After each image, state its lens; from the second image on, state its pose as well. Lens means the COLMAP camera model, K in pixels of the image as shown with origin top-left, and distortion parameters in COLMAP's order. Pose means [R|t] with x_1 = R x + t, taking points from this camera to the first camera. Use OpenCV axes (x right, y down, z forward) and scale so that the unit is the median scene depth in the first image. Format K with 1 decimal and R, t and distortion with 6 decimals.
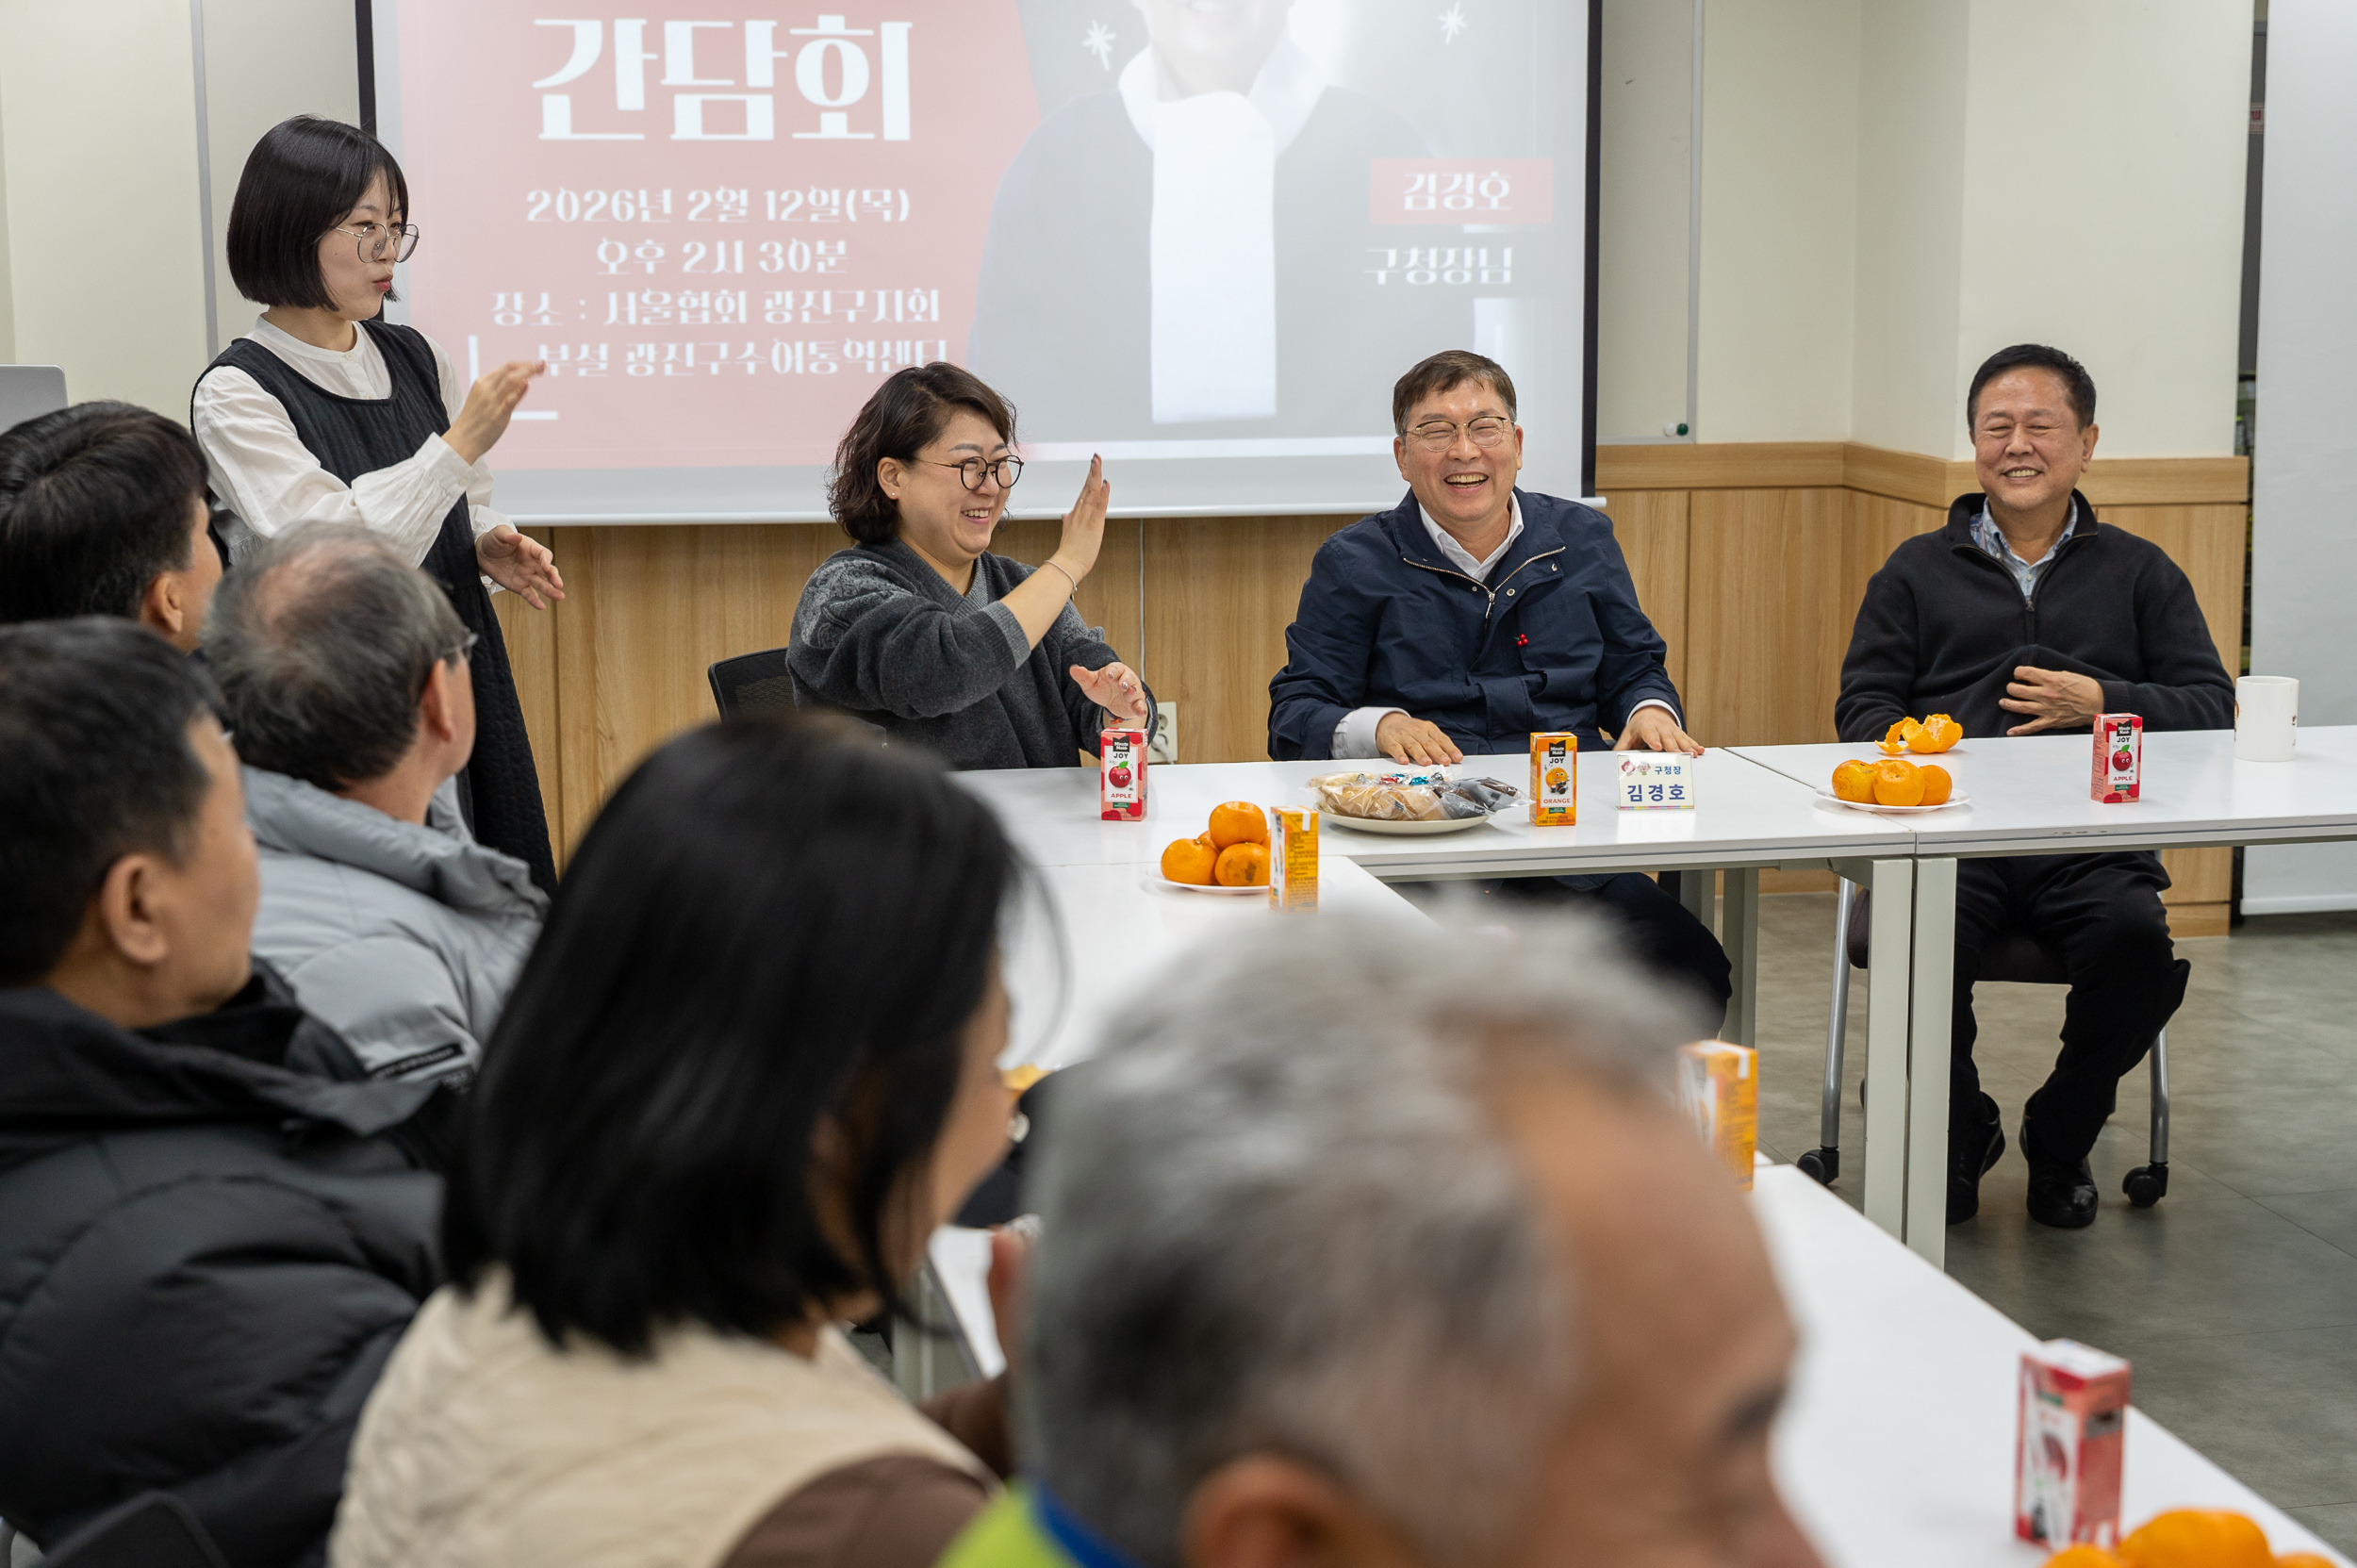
lens RADIAL K [[3549.4, 0, 1340.6], [0, 3549.4, 761.4], [0, 0, 1]] dist [-0.002274, 0.000000]
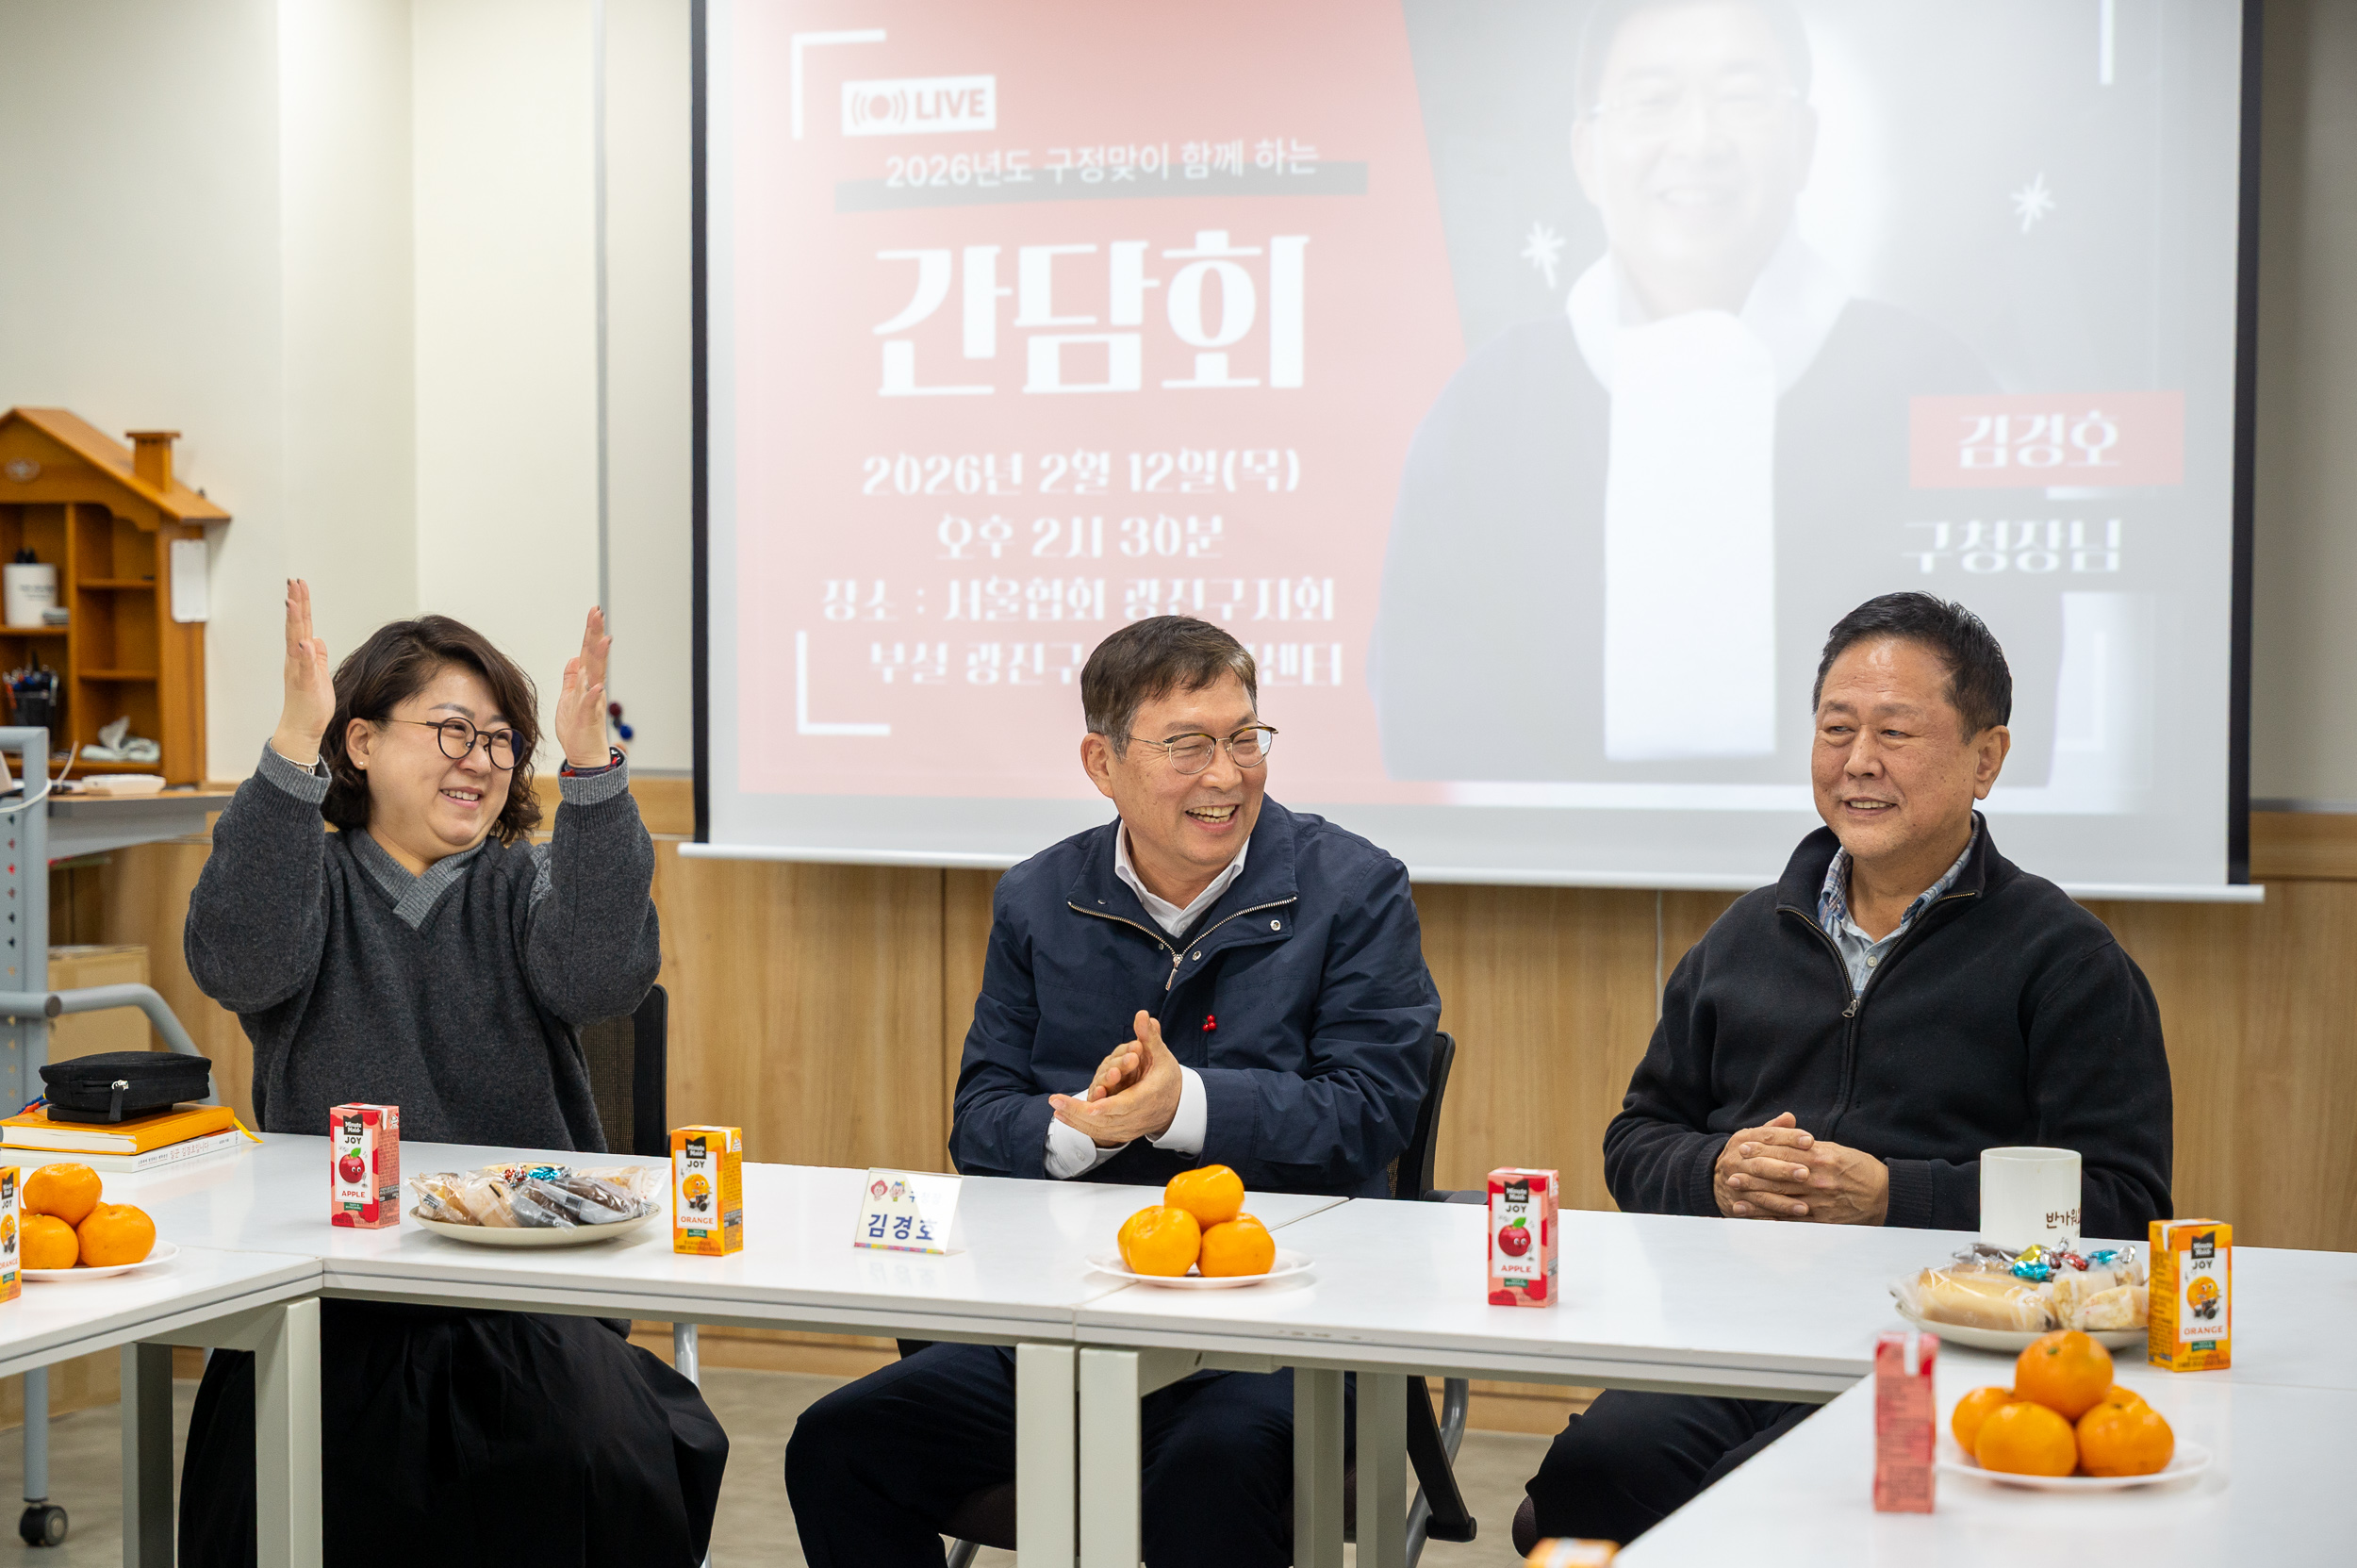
lens RADIAL K [[4566.9, 0, 1120.2], [0, 4566.9, 832.8], [0, 0, 1]] dist [0.025858, 0.000000]
pose [[0.806124, 0.031298, -0.590918, 0.441559], [-0.087706, 0.993890, -0.067007, -0.008155], [0.585211, 0.105843, 0.803944, 0.187775]]
